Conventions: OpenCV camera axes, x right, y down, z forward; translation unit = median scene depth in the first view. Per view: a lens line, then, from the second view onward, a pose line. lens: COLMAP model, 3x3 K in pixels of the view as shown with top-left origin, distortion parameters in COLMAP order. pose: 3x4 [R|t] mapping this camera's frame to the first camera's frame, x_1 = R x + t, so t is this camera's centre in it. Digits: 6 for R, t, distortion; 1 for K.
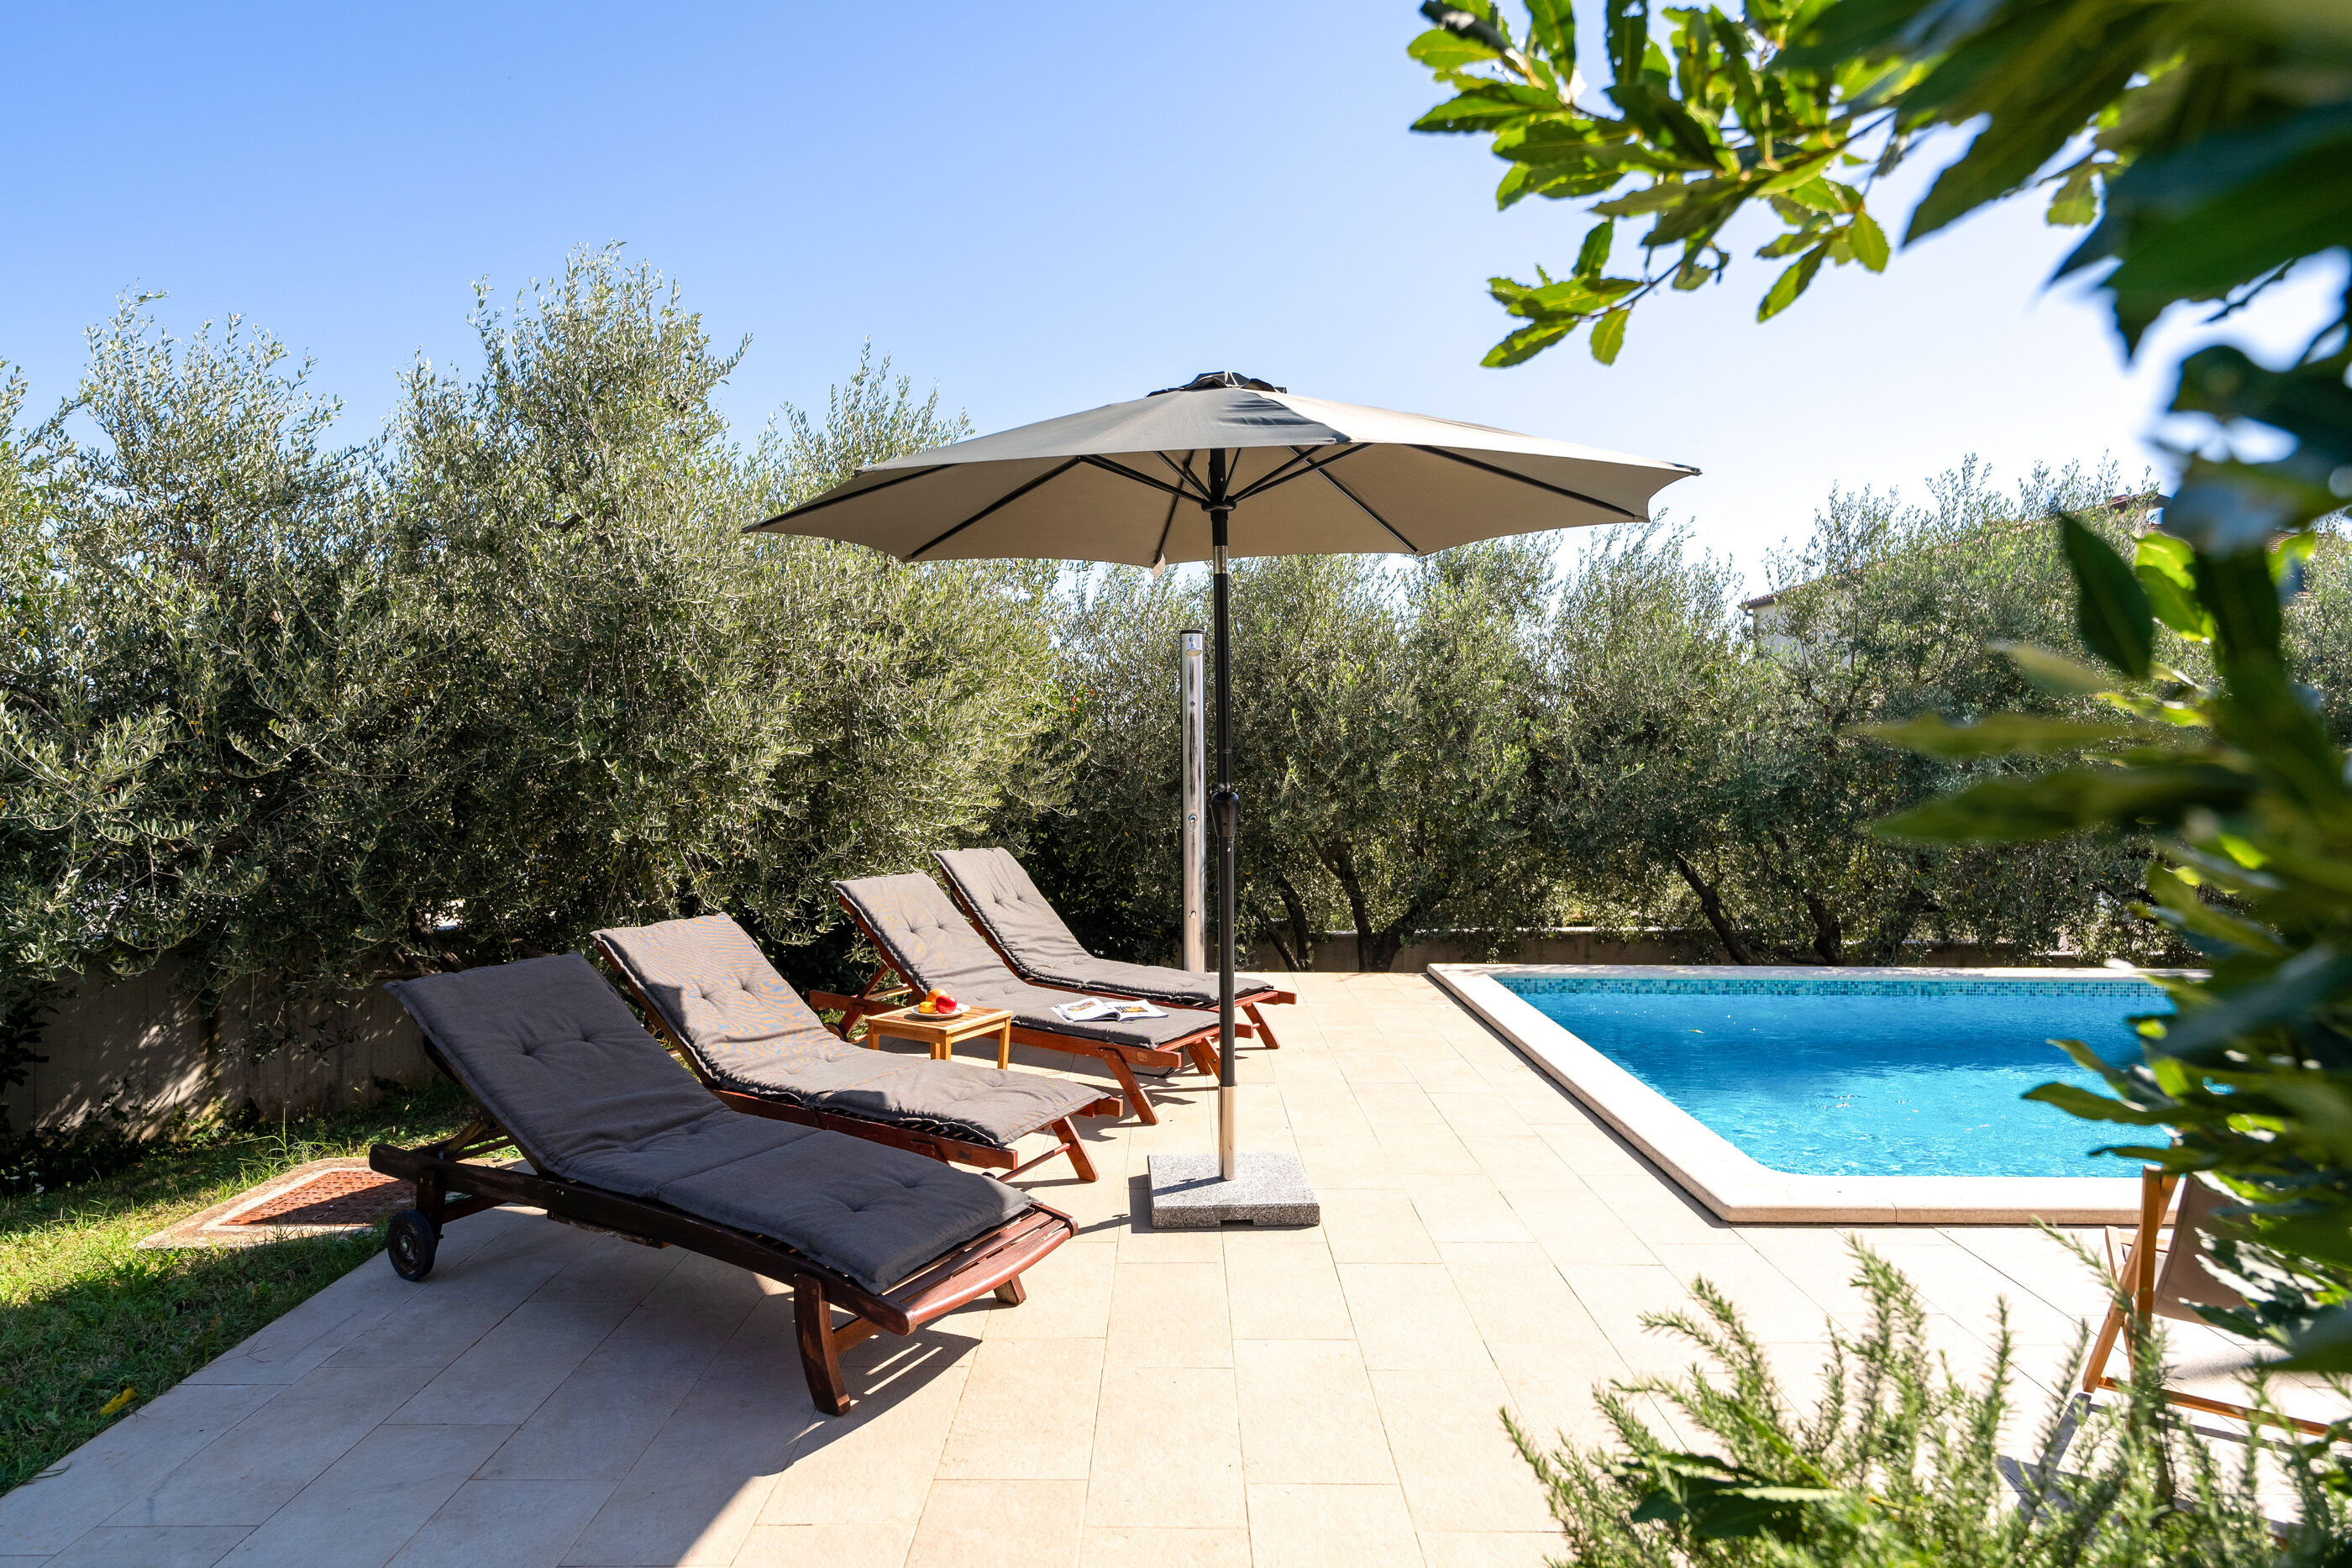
lens RADIAL K [[1283.5, 0, 1174.3], [0, 1283.5, 782.2], [0, 0, 1]] dist [-0.000916, 0.000103]
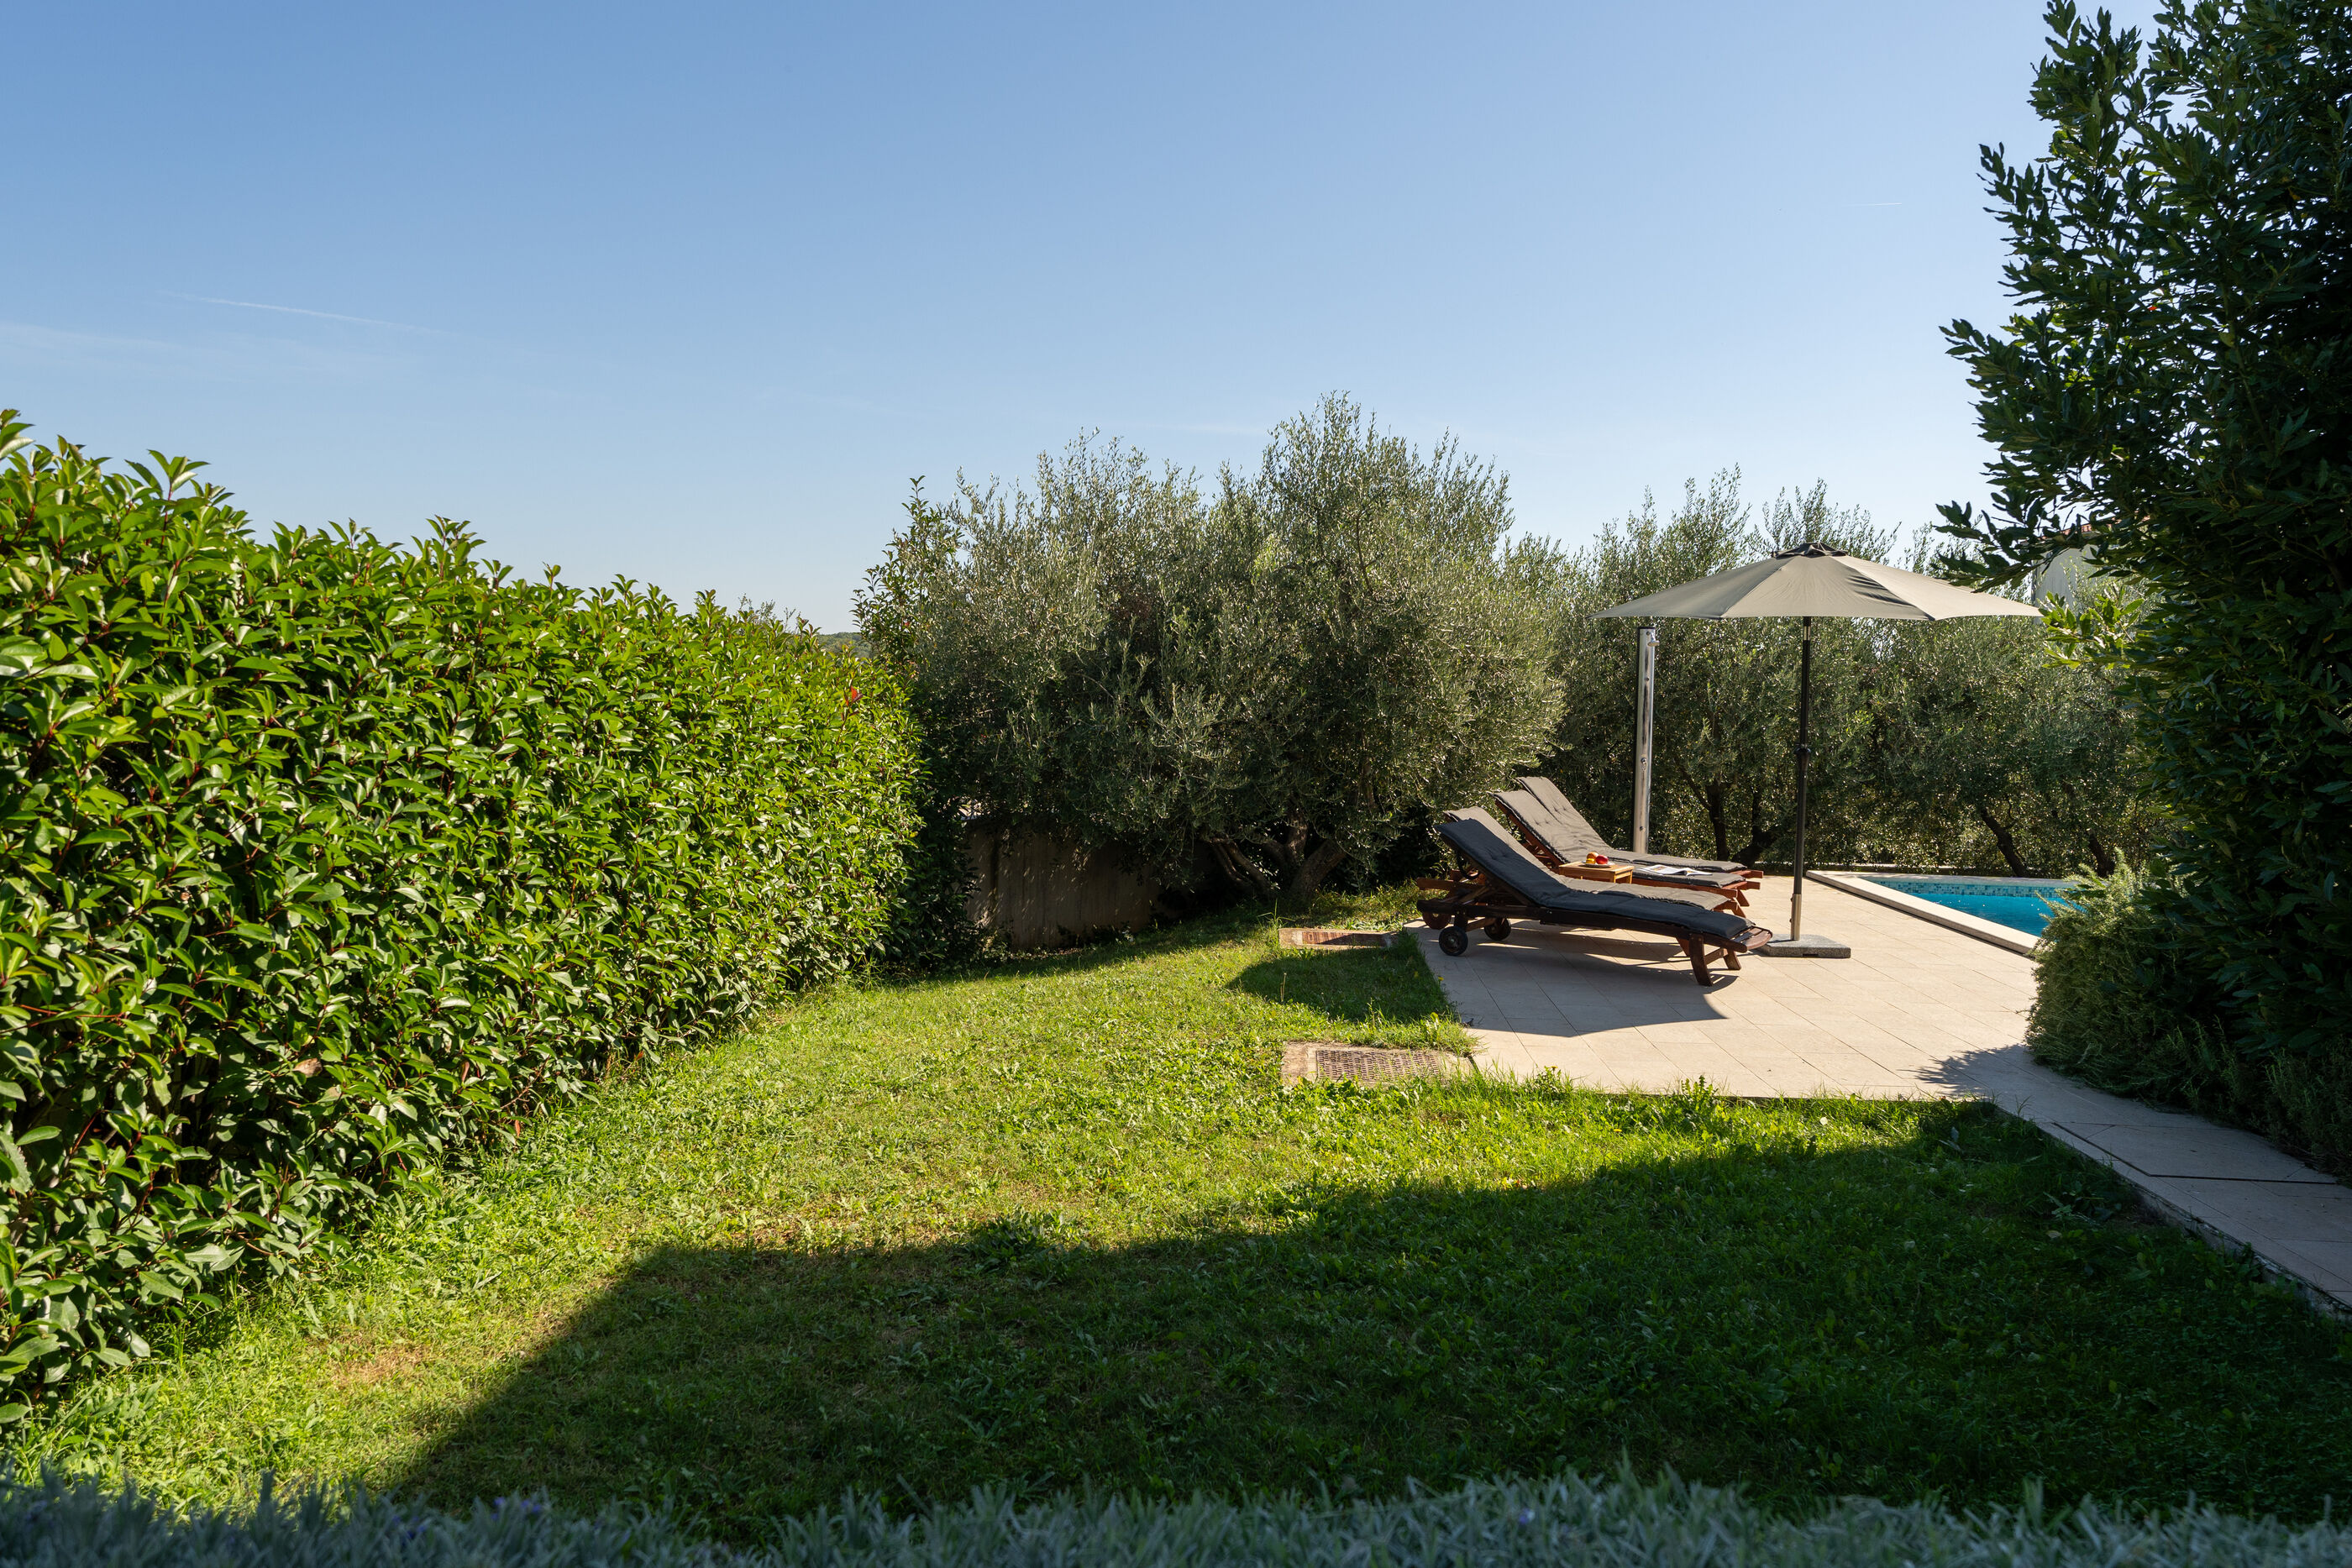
lens RADIAL K [[1571.5, 0, 1177.5], [0, 1571.5, 784.7], [0, 0, 1]] dist [0.002095, -0.000250]
pose [[0.997929, 0.025551, -0.059029, -0.329548], [-0.023131, 0.998878, 0.041319, -0.003922], [0.060019, -0.039868, 0.997401, -0.628880]]
